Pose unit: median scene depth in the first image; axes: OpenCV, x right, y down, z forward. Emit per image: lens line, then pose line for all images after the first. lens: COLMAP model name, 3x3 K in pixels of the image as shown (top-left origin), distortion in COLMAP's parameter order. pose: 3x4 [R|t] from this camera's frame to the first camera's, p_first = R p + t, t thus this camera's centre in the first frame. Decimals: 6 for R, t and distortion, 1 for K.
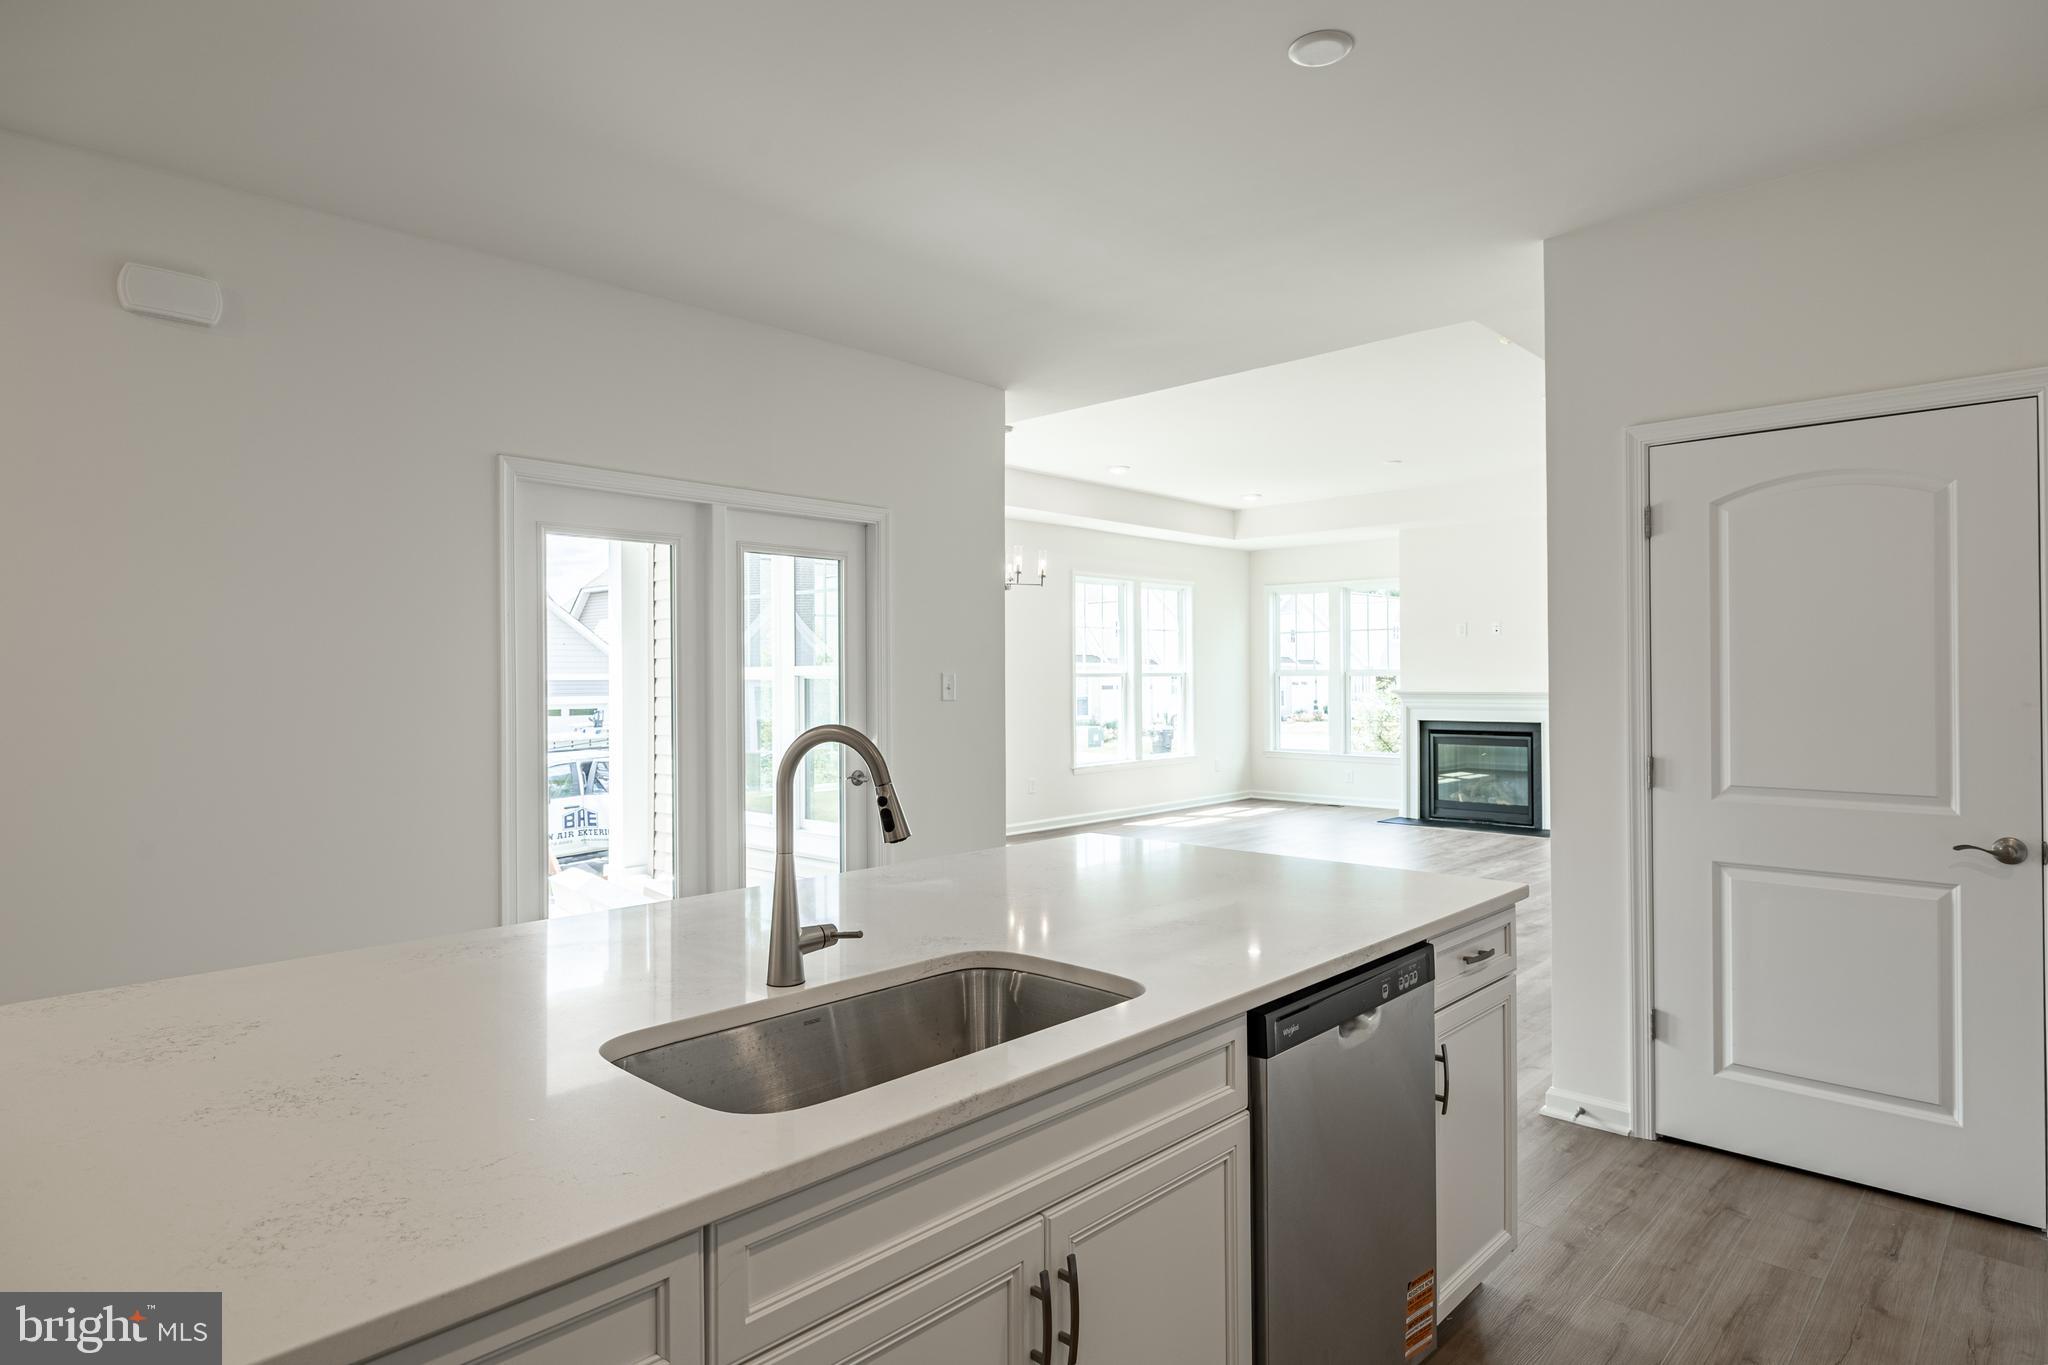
lens RADIAL K [[1137.5, 0, 1023.7], [0, 1137.5, 678.1], [0, 0, 1]] dist [0.000411, 0.000408]
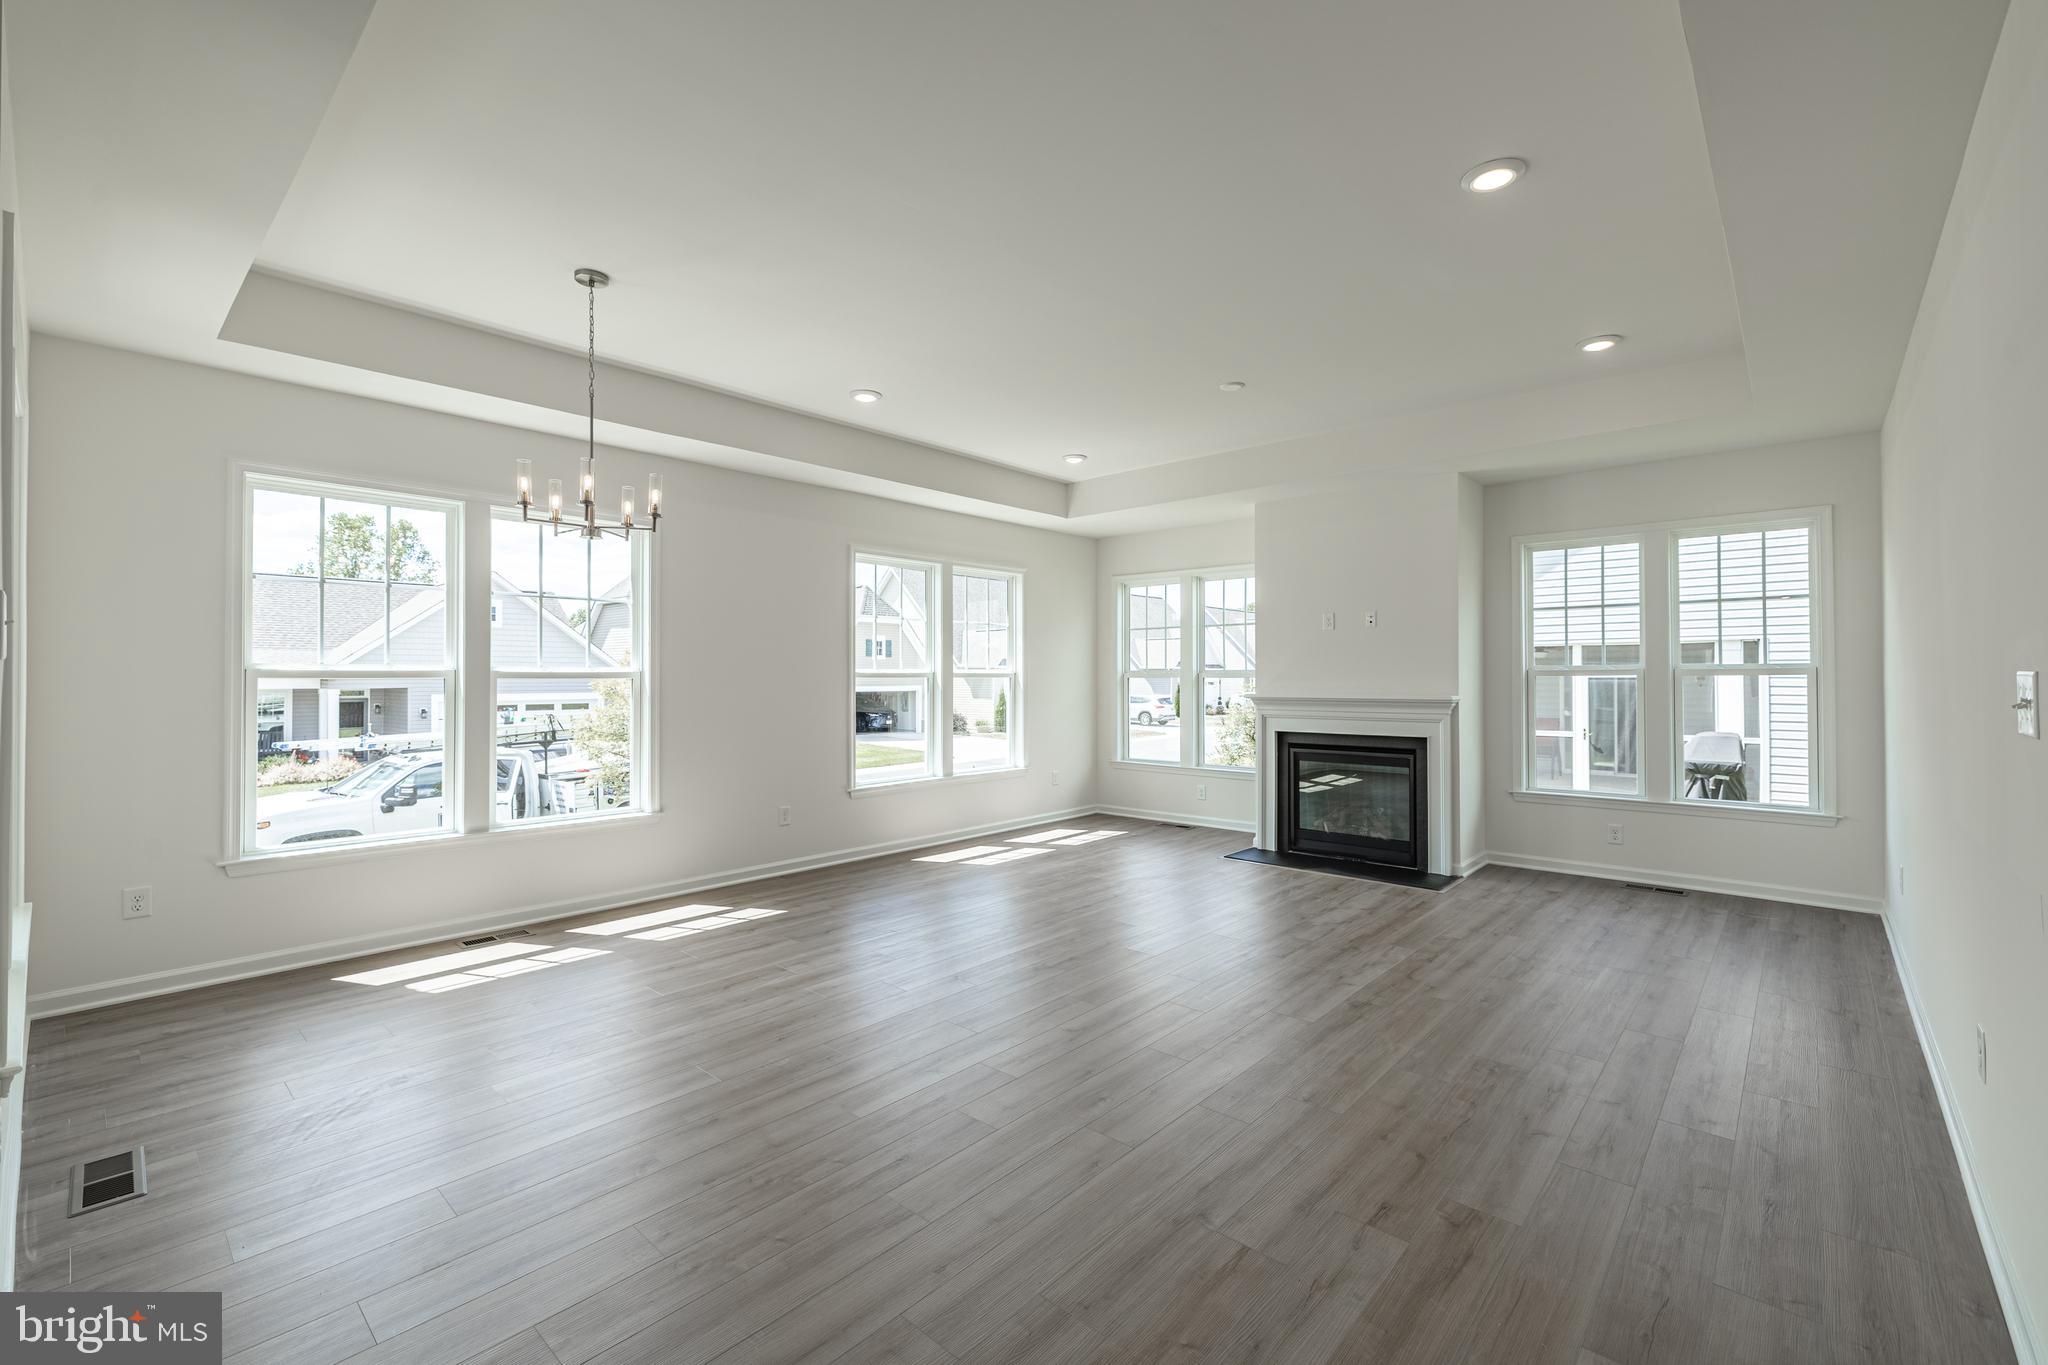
lens RADIAL K [[857.7, 0, 1020.7], [0, 857.7, 674.7], [0, 0, 1]] dist [-0.000513, 0.000677]
pose [[0.999891, 0.005295, 0.013816, 0.479232], [-0.005242, 0.999979, -0.003897, -0.003516], [-0.013836, 0.003824, 0.999897, 1.190830]]
